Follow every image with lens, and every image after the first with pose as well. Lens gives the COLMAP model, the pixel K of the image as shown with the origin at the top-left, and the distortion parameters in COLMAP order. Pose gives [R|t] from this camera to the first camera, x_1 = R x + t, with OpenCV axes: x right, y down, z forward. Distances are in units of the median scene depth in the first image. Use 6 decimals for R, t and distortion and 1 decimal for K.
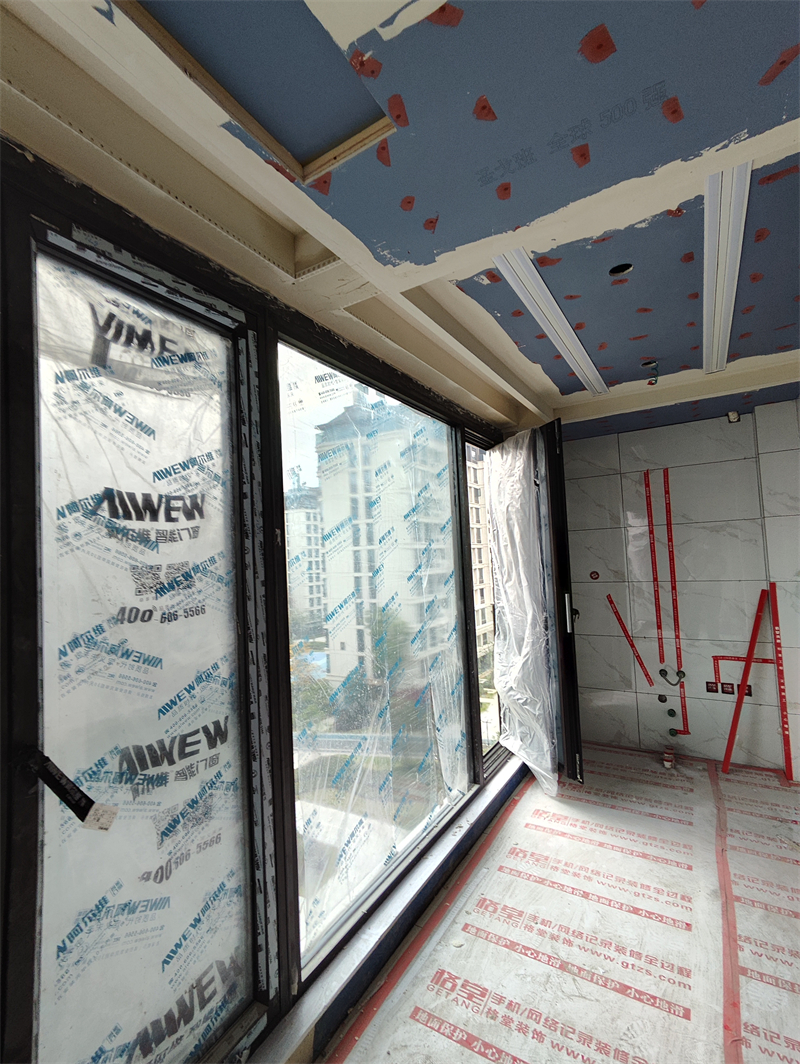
lens RADIAL K [[489.2, 0, 367.6], [0, 489.2, 532.9], [0, 0, 1]] dist [-0.005014, 0.009495]
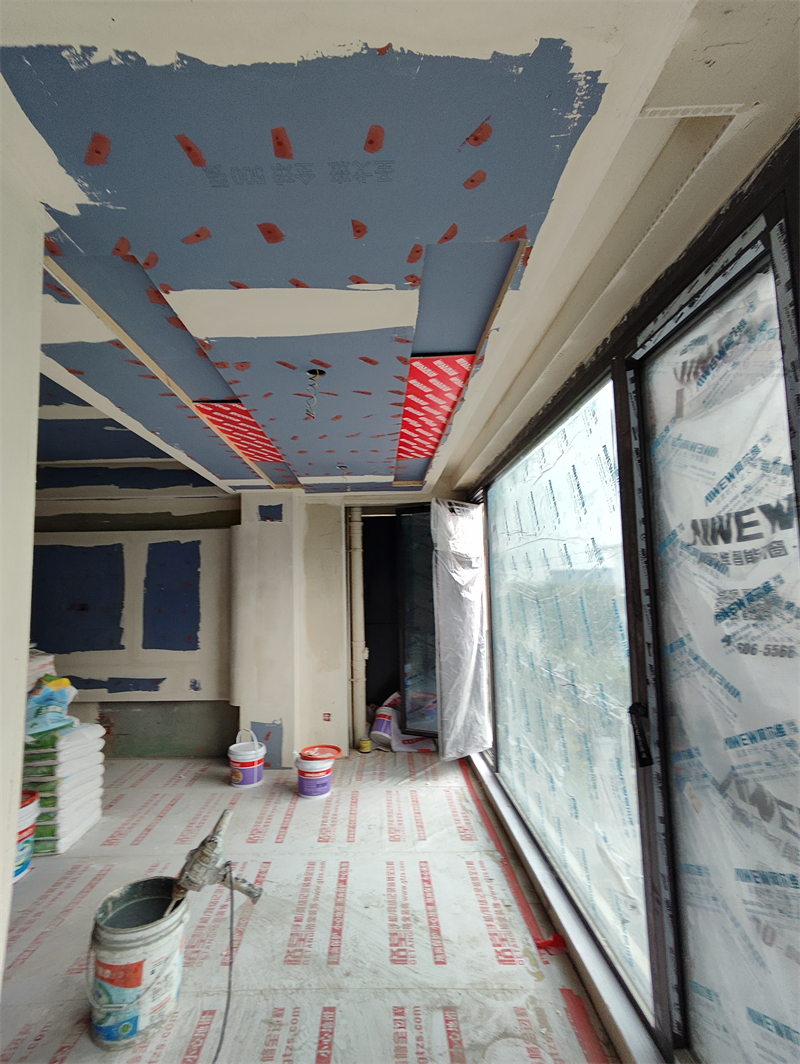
lens RADIAL K [[489.2, 0, 380.0], [0, 489.2, 551.5], [0, 0, 1]] dist [-0.005014, 0.009495]
pose [[-0.821914, 0.013804, -0.569444, 0.455786], [0.083243, 0.991884, -0.096105, 0.019039], [0.563496, -0.126392, -0.816393, 0.973851]]
